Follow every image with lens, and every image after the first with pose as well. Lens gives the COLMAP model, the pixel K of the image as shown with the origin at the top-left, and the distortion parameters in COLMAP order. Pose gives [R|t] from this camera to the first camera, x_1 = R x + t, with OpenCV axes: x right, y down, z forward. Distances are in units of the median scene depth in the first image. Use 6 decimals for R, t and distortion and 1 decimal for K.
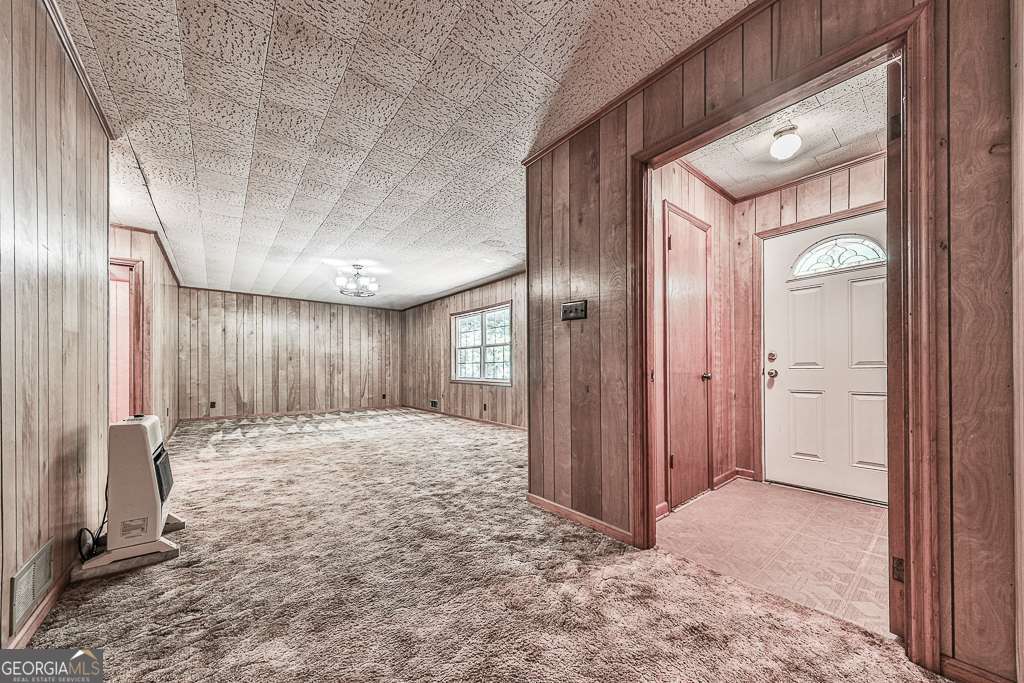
lens RADIAL K [[354.5, 0, 526.4], [0, 354.5, 363.9], [0, 0, 1]] dist [0.016788, -0.005550]
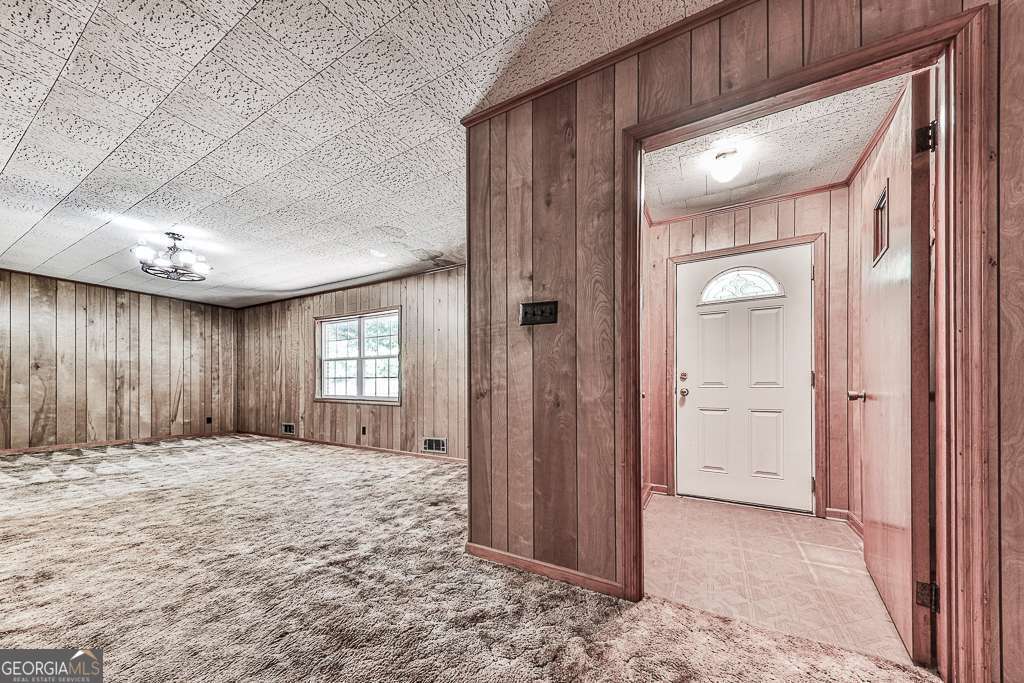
lens RADIAL K [[348.0, 0, 508.2], [0, 348.0, 385.1], [0, 0, 1]] dist [0.017241, -0.004532]
pose [[0.940159, 0.010636, 0.340569, -0.105397], [-0.013975, 0.999875, 0.007354, 0.004147], [-0.340449, -0.011674, 0.940191, 0.145138]]
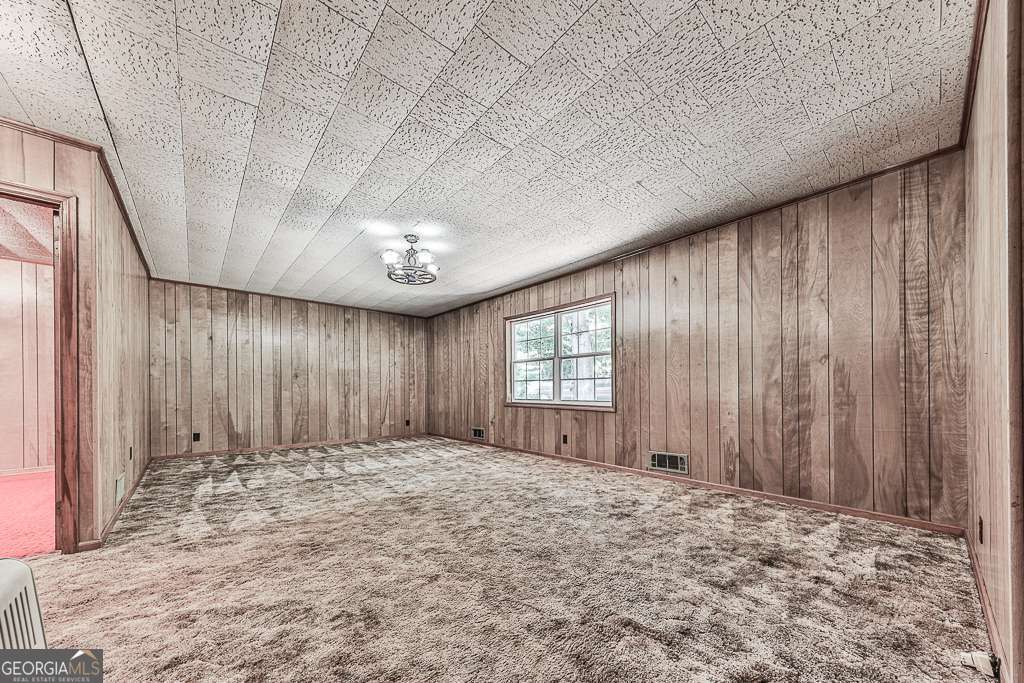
lens RADIAL K [[348.0, 0, 508.2], [0, 348.0, 385.1], [0, 0, 1]] dist [0.017241, -0.004532]
pose [[0.999889, -0.002918, 0.014599, -0.333475], [0.002911, 0.999996, 0.000491, 0.009925], [-0.014600, -0.000448, 0.999893, 0.362039]]
